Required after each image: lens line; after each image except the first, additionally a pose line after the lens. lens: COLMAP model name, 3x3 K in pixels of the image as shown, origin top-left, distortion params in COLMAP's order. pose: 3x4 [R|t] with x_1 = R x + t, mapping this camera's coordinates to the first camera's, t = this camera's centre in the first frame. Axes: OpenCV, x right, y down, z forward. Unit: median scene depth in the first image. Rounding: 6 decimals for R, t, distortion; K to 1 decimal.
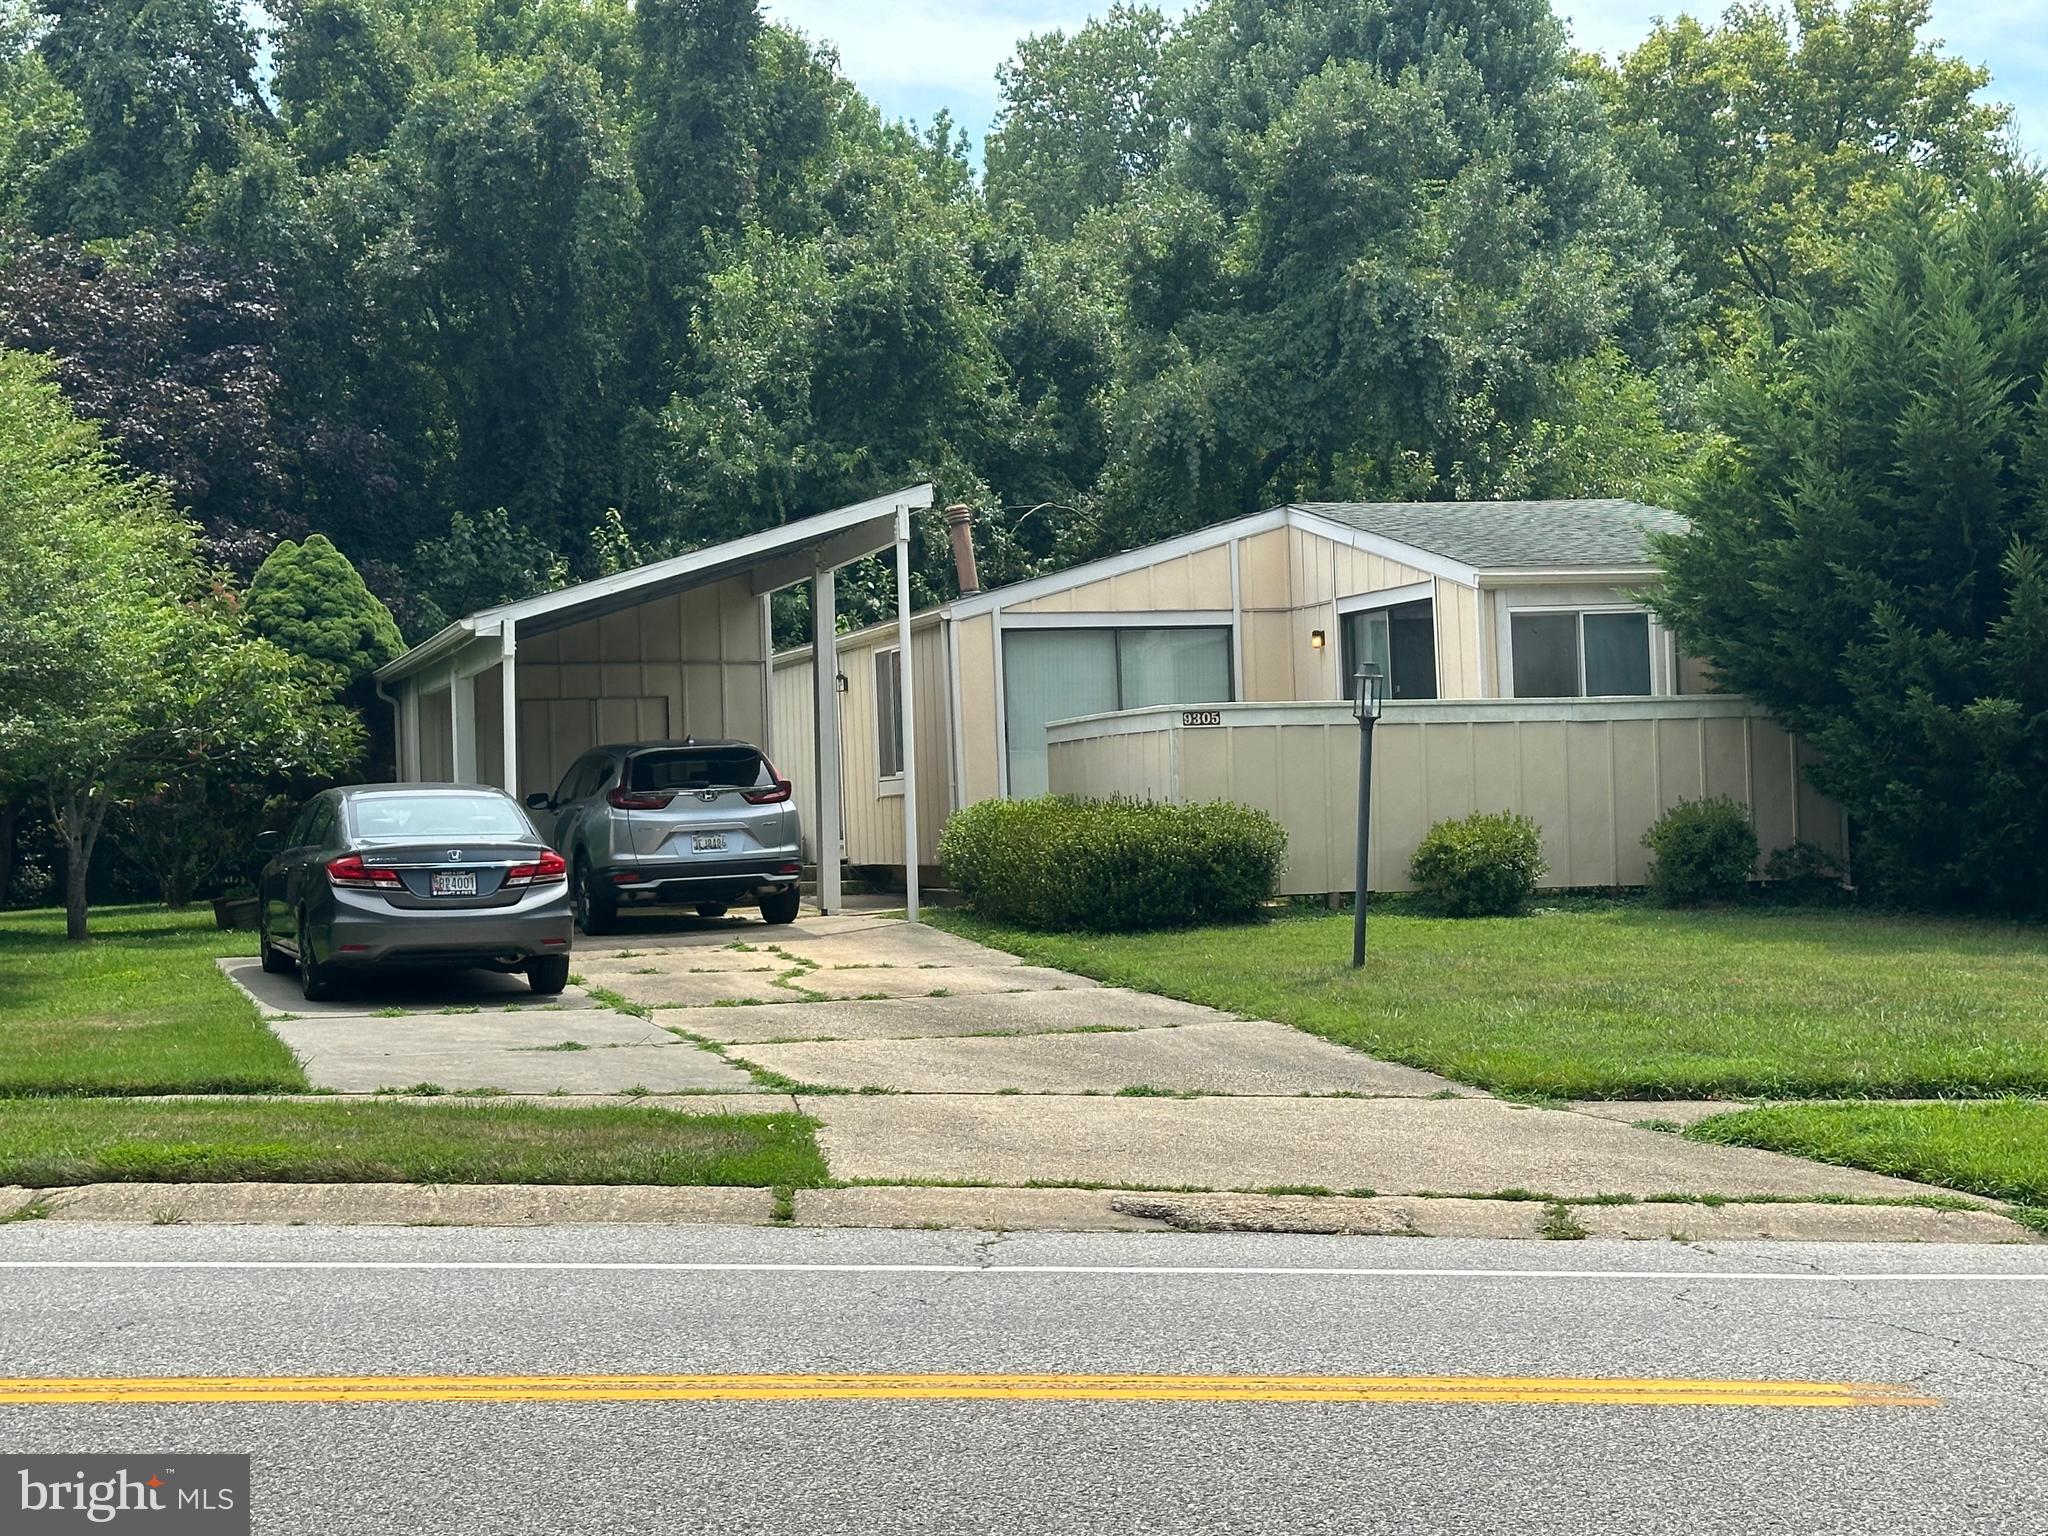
lens RADIAL K [[3249.7, 0, 1024.0], [0, 3249.7, 768.0], [0, 0, 1]] dist [0.005723, -0.001001]
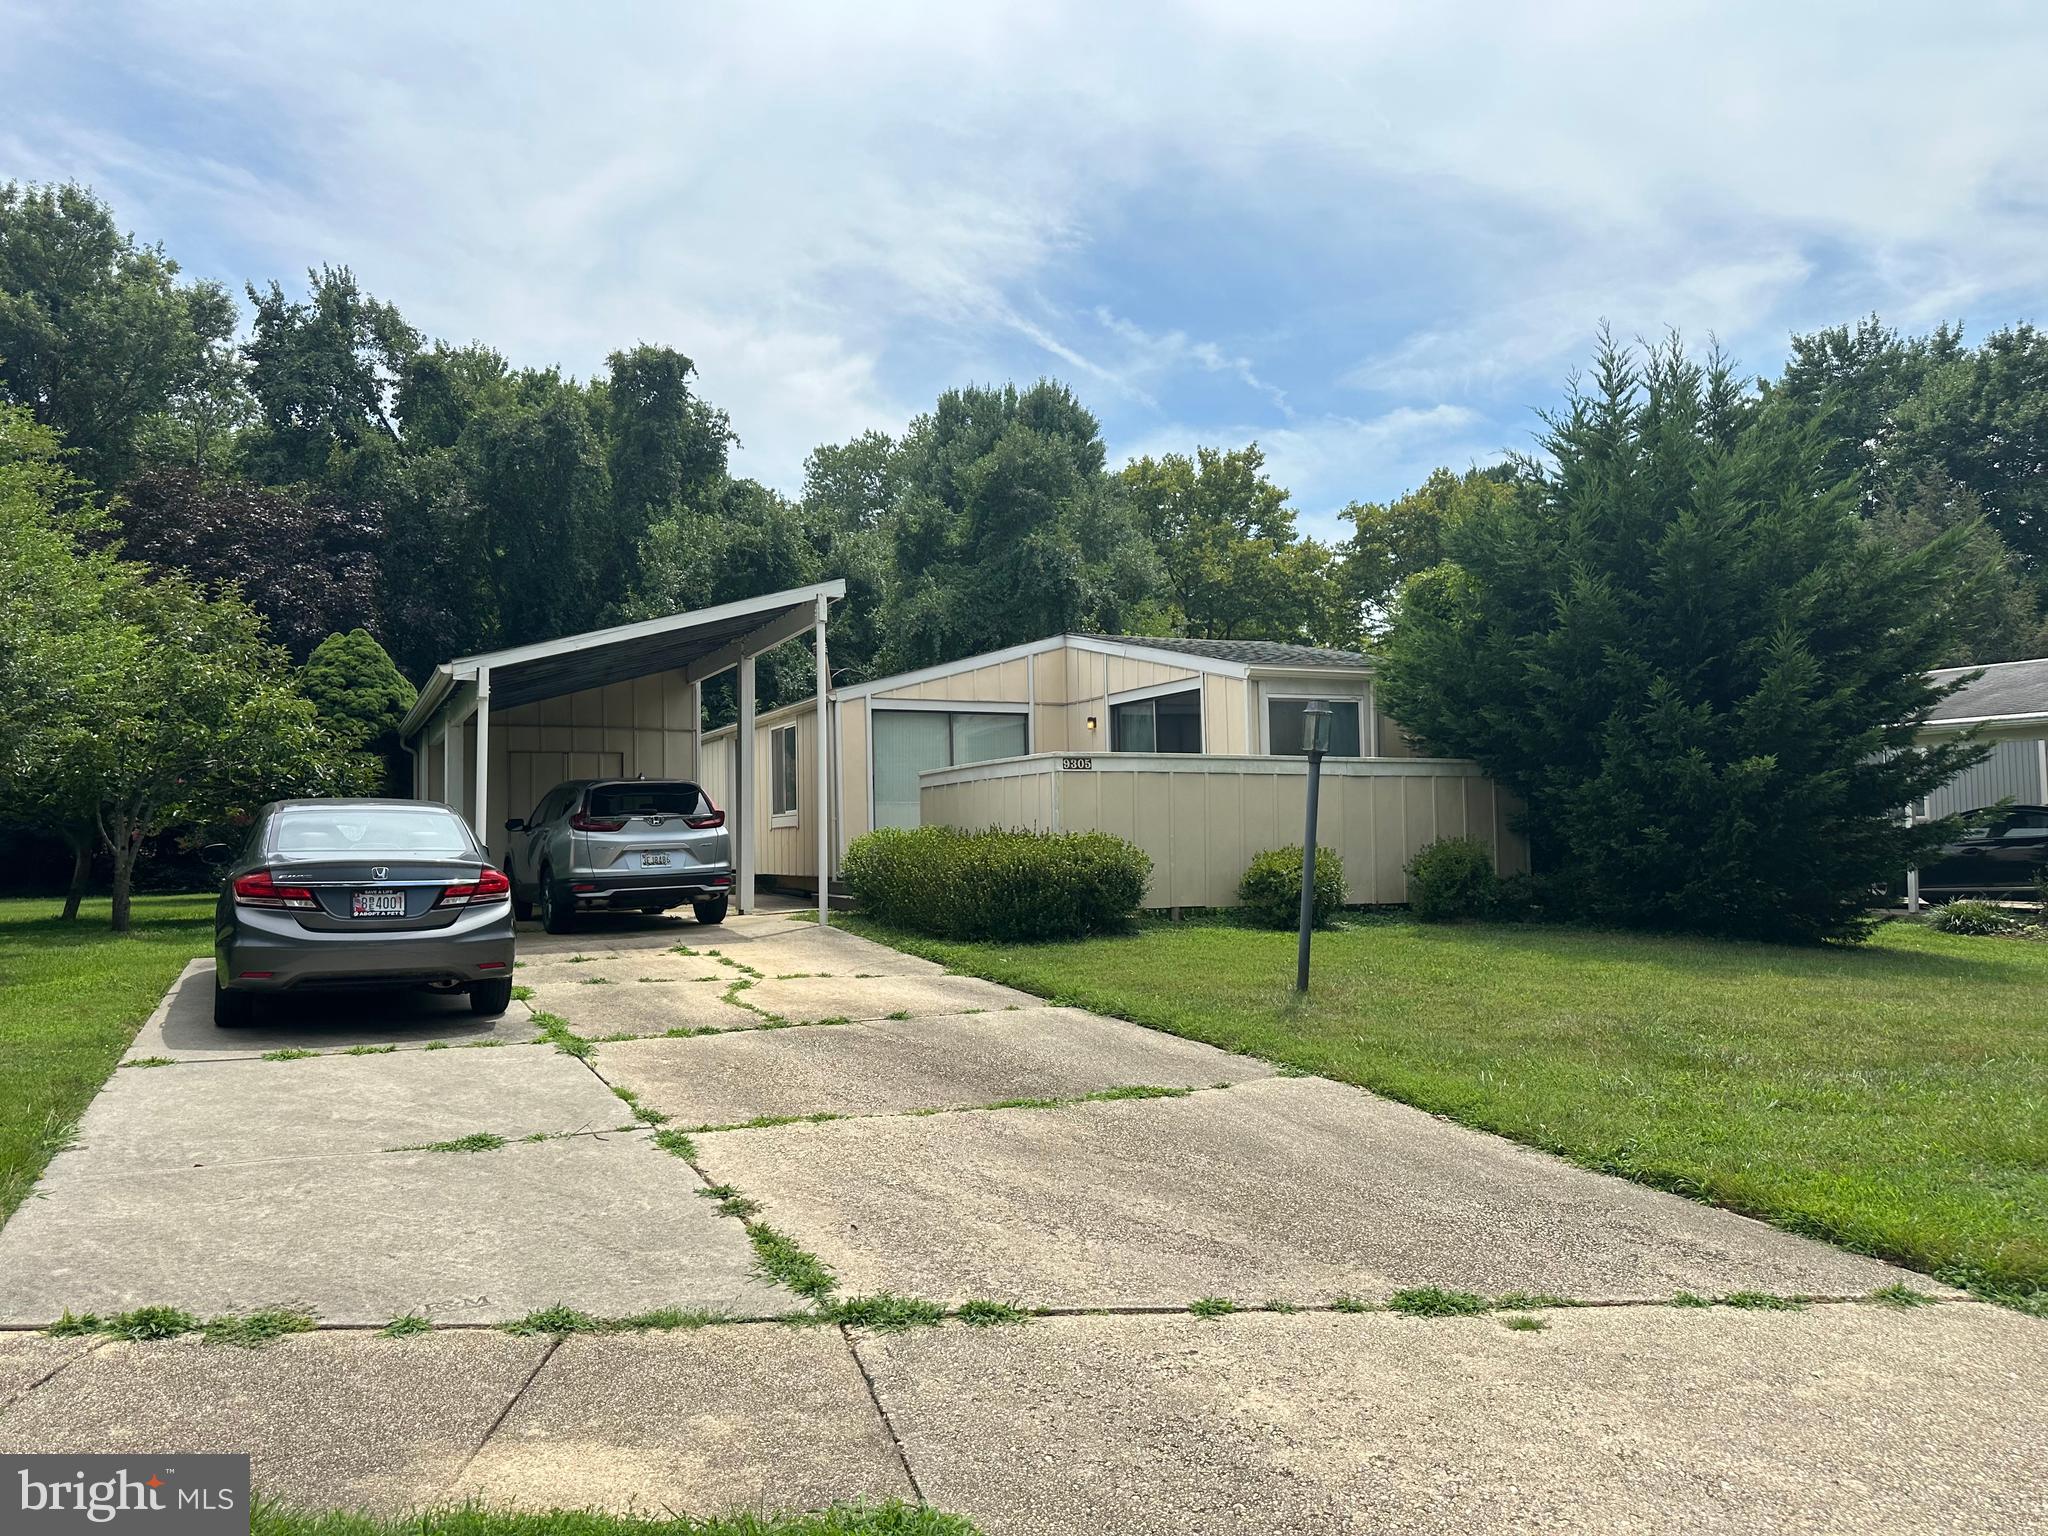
lens RADIAL K [[1413.5, 0, 1023.9], [0, 1413.5, 778.7], [0, 0, 1]] dist [0.156373, -0.362933]
pose [[0.985872, 0.024554, 0.165691, -0.048213], [-0.019113, 0.999227, -0.034353, 0.008134], [-0.166407, 0.030701, 0.985579, 0.430565]]
